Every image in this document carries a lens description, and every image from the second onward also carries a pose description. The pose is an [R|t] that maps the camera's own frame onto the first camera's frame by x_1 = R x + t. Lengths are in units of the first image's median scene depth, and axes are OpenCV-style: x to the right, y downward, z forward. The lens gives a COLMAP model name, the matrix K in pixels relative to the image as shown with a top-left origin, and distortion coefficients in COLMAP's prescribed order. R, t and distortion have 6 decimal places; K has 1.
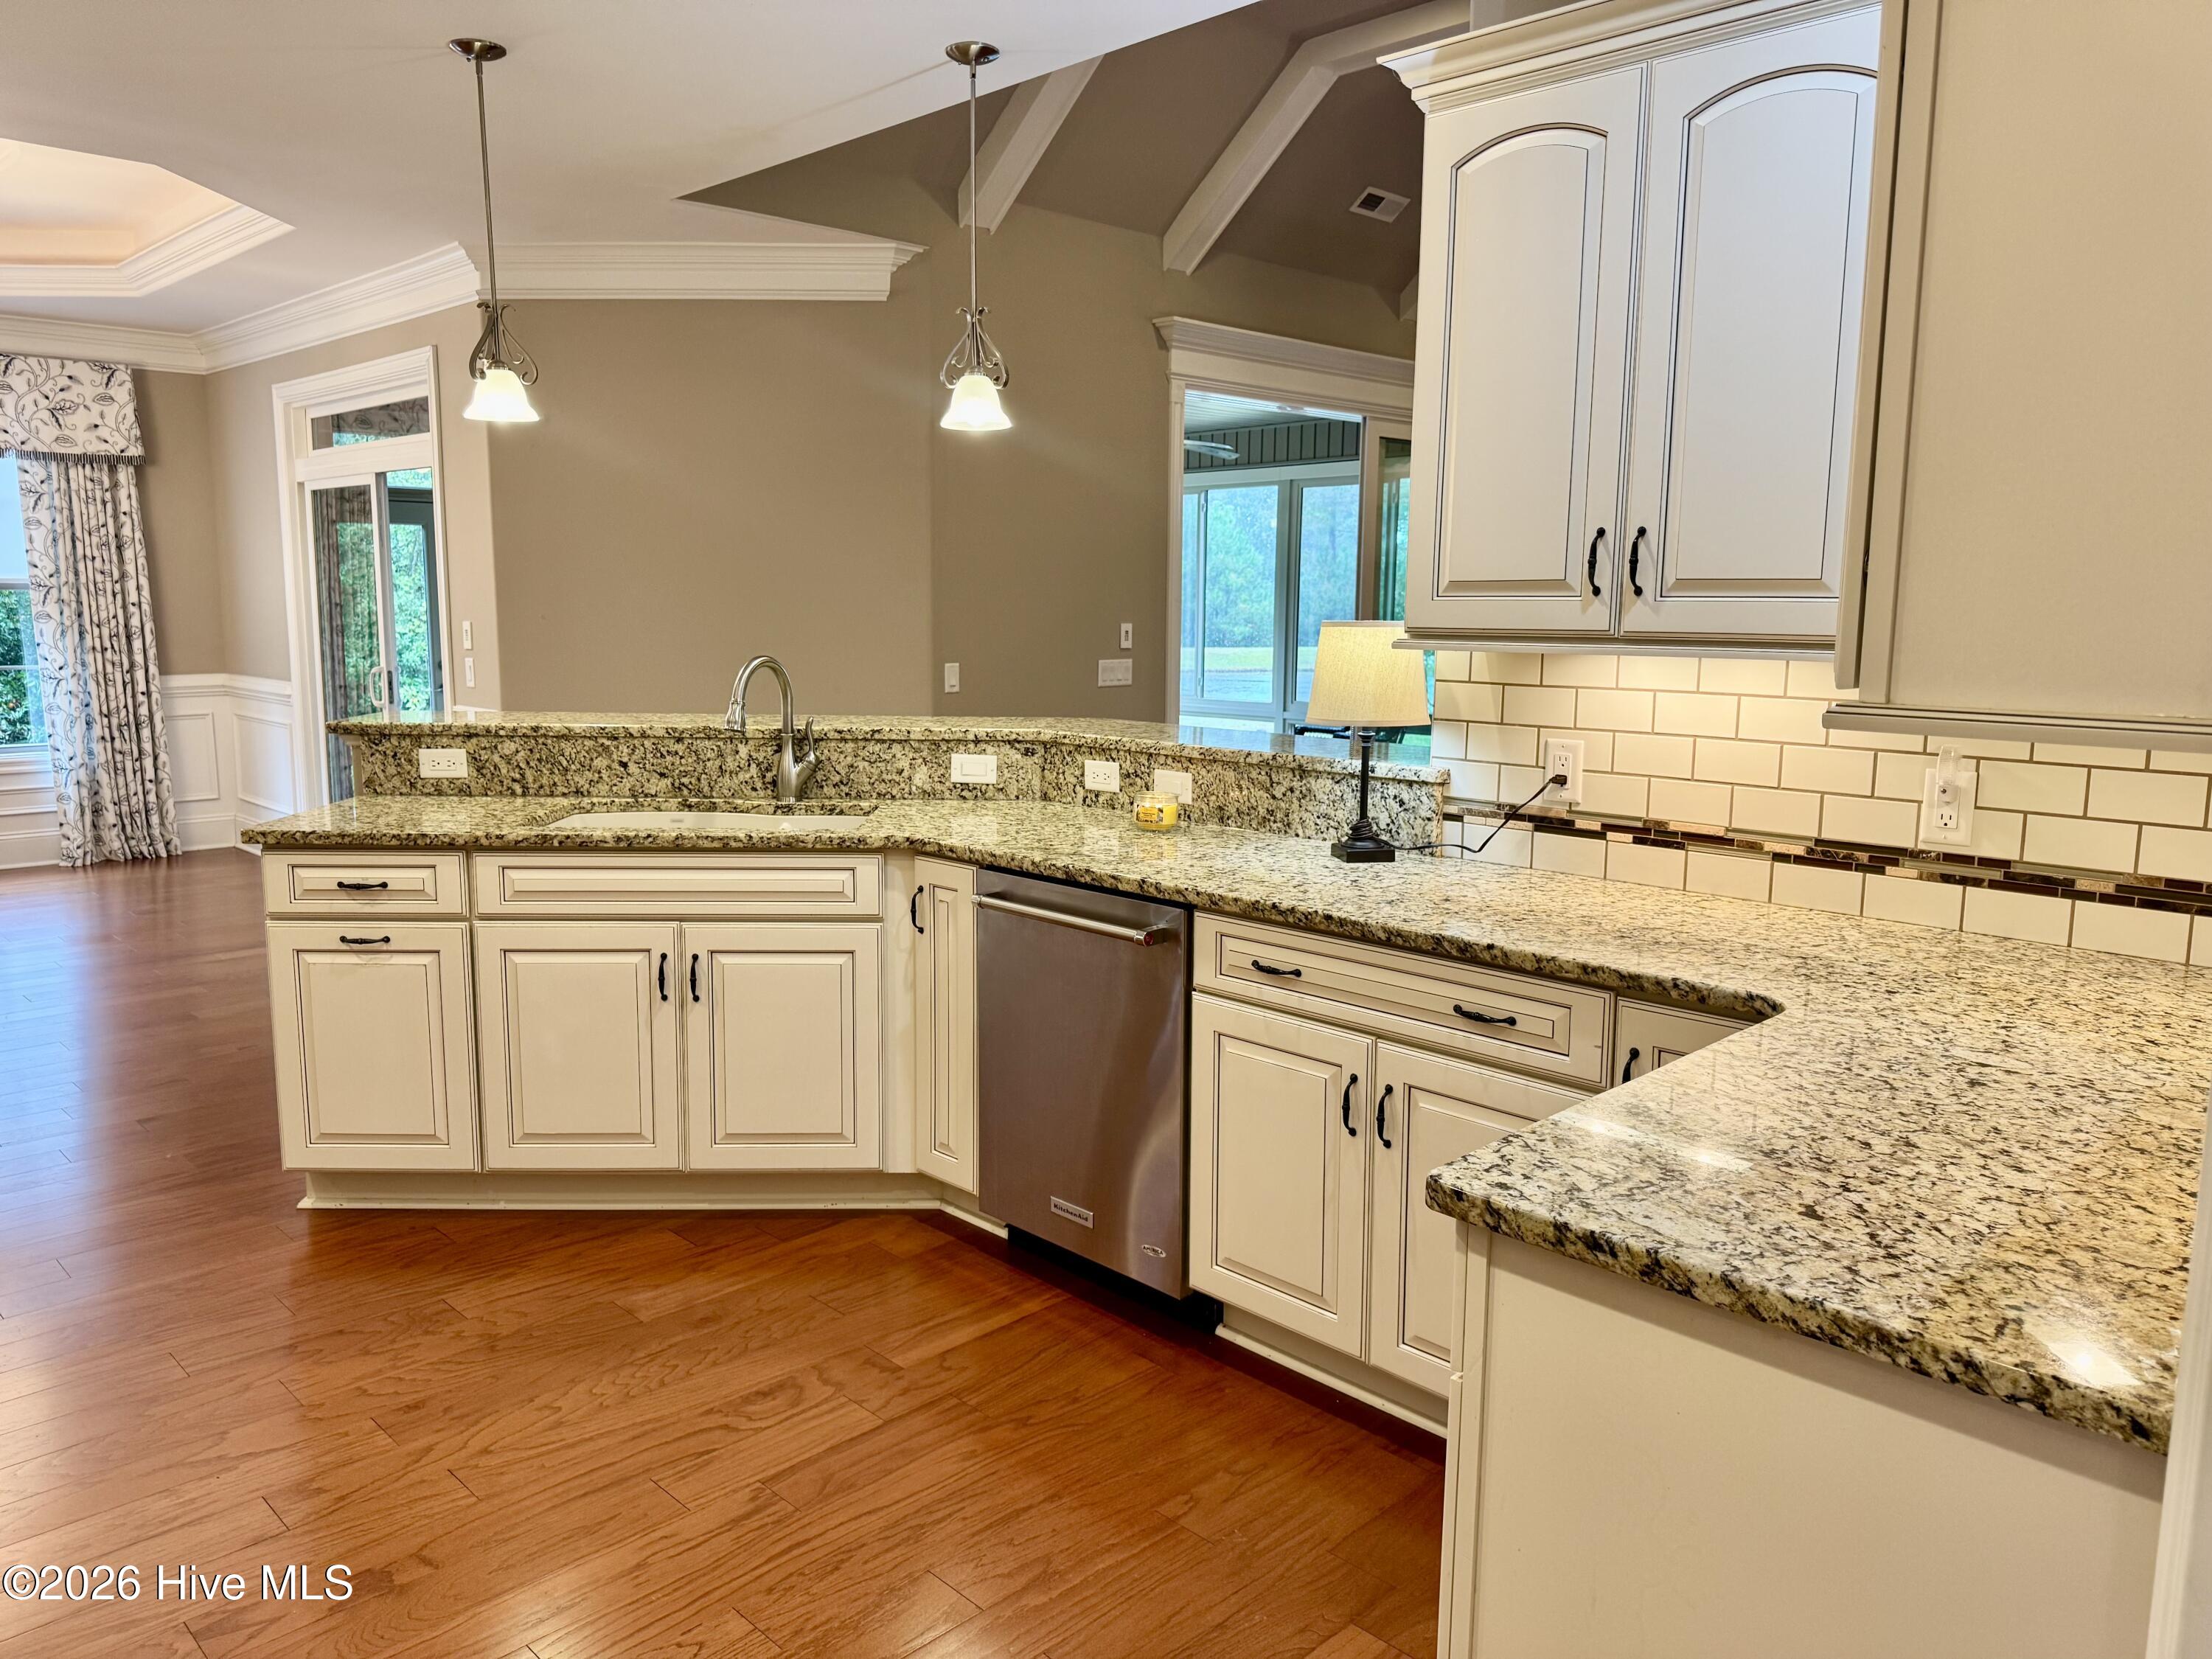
lens RADIAL K [[1550.5, 0, 1091.7], [0, 1550.5, 819.3], [0, 0, 1]] dist [0.098751, -0.108243]
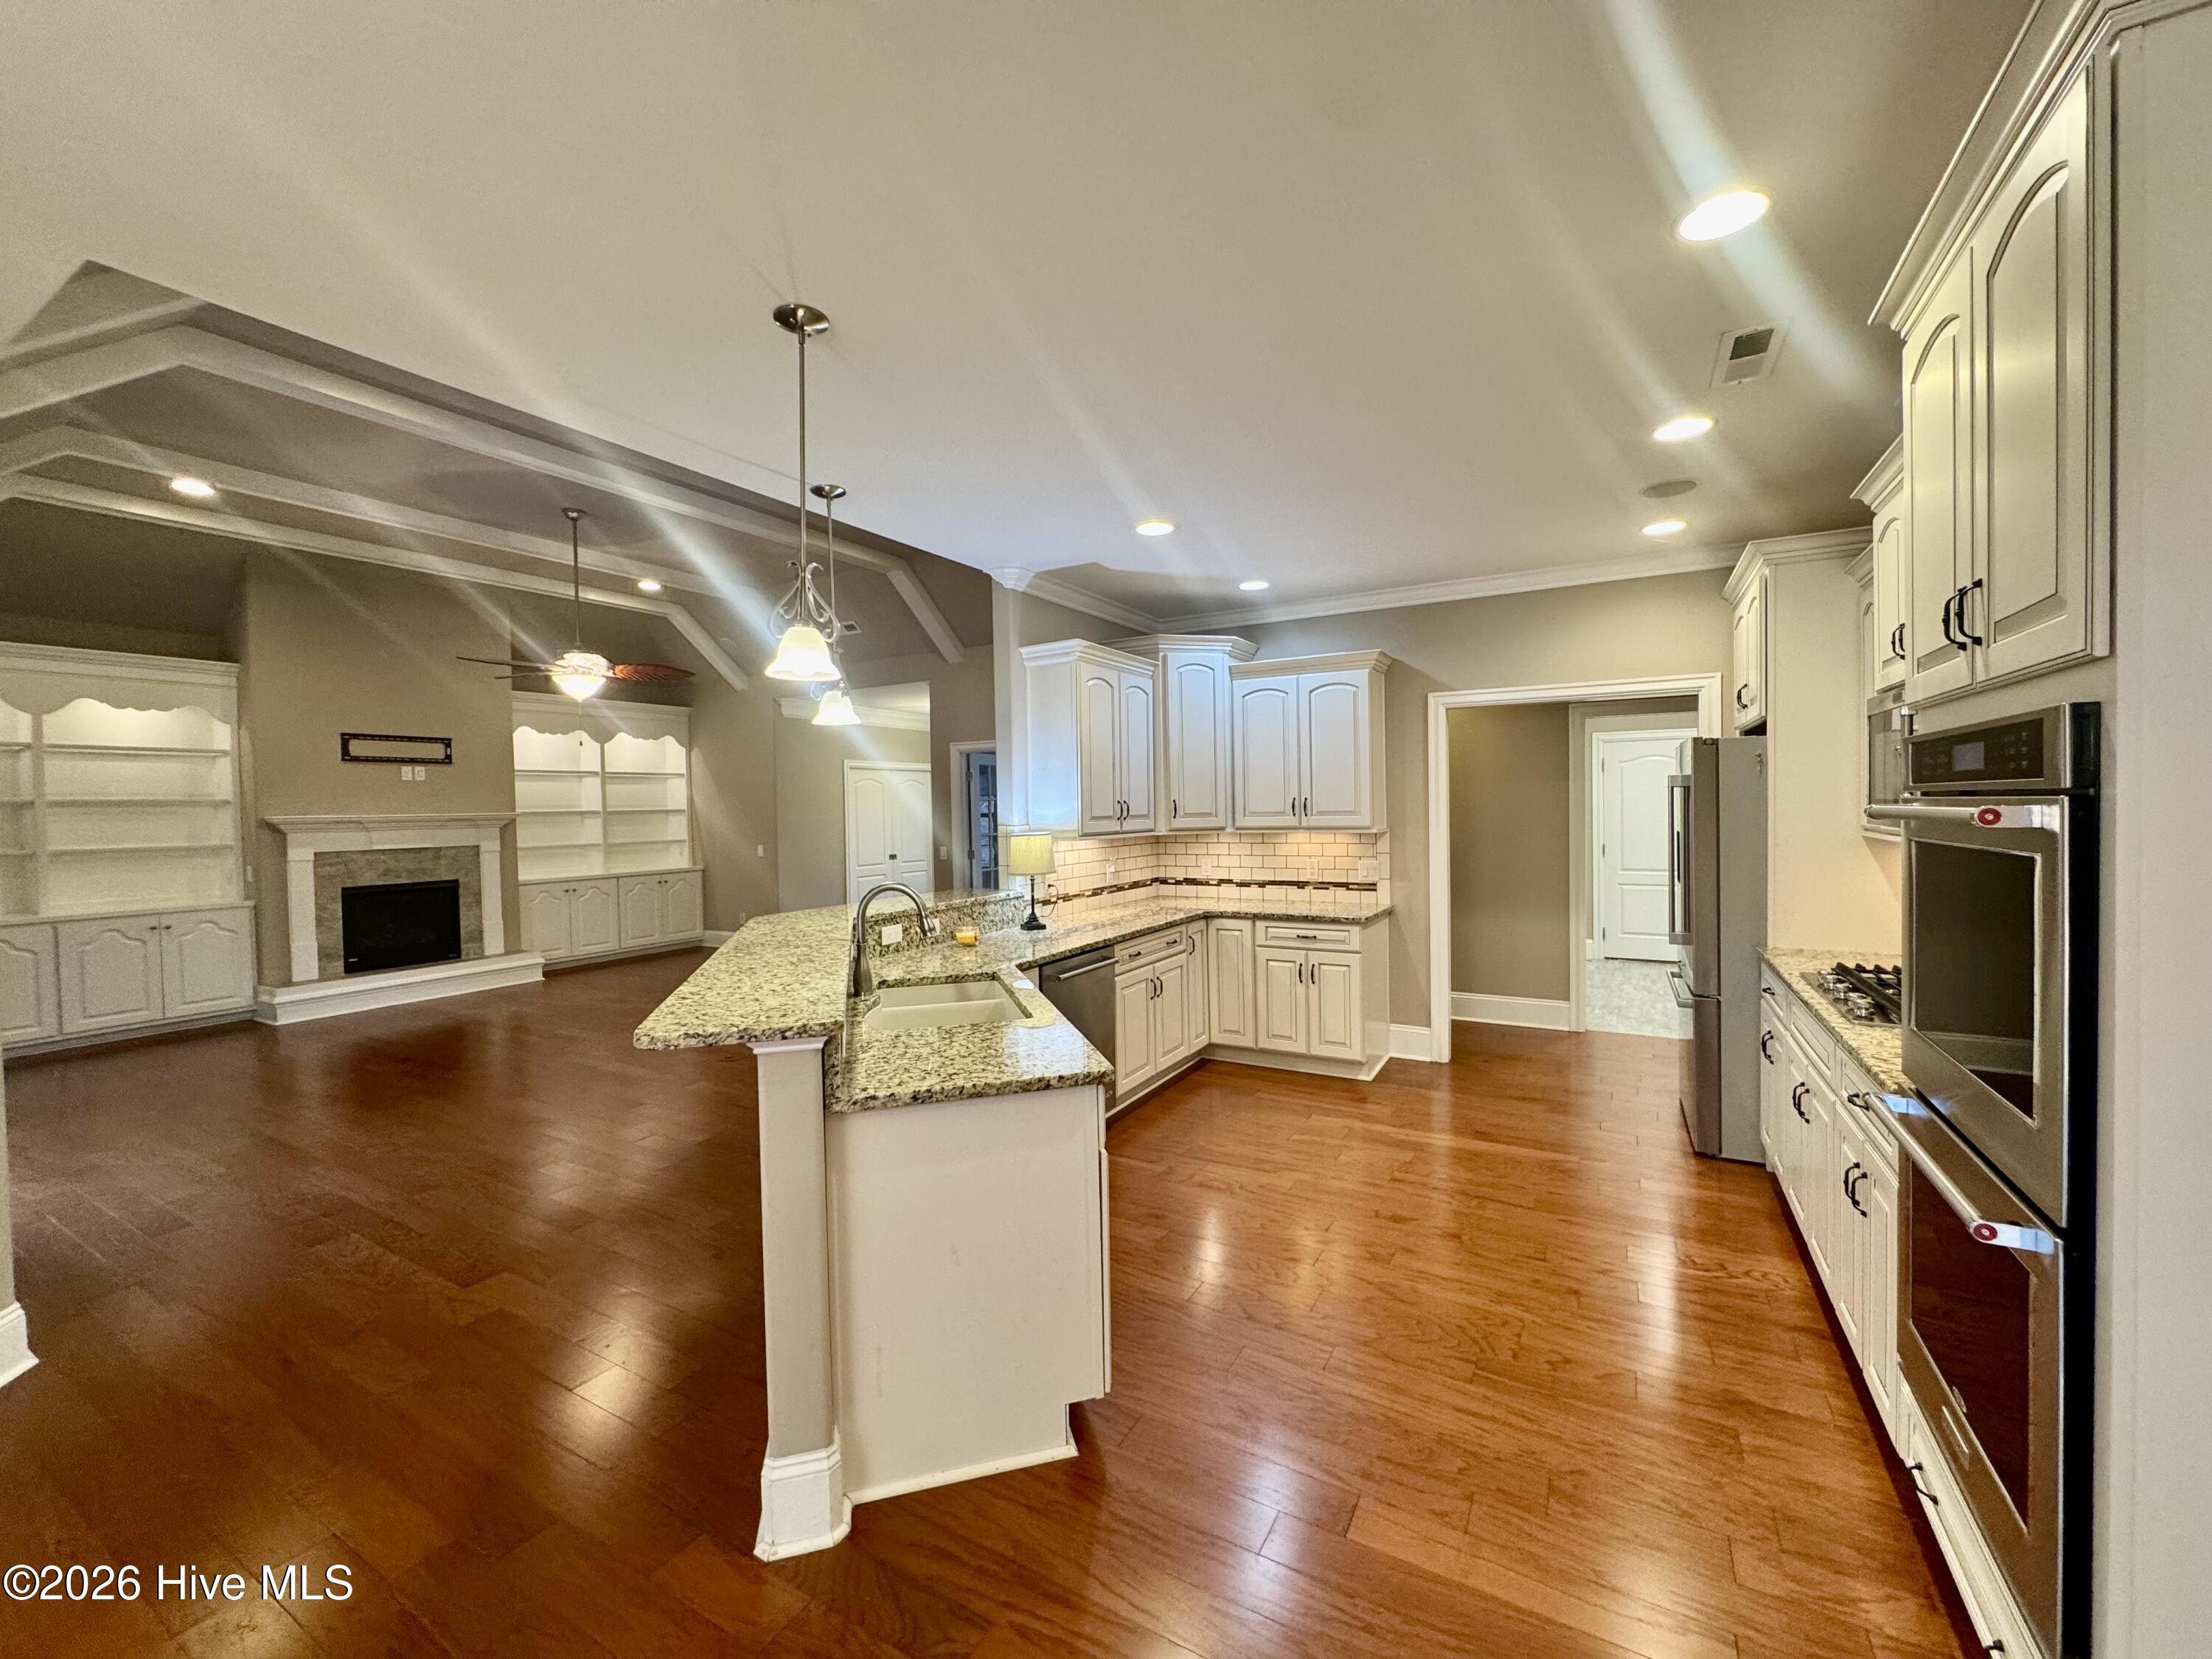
lens RADIAL K [[883.2, 0, 1108.3], [0, 883.2, 825.5], [0, 0, 1]] dist [0.000190, 0.000724]
pose [[-0.265705, -0.027433, 0.963664, -1.090727], [0.149598, 0.986314, 0.069326, -0.196528], [-0.952377, 0.162582, -0.257965, 1.111052]]
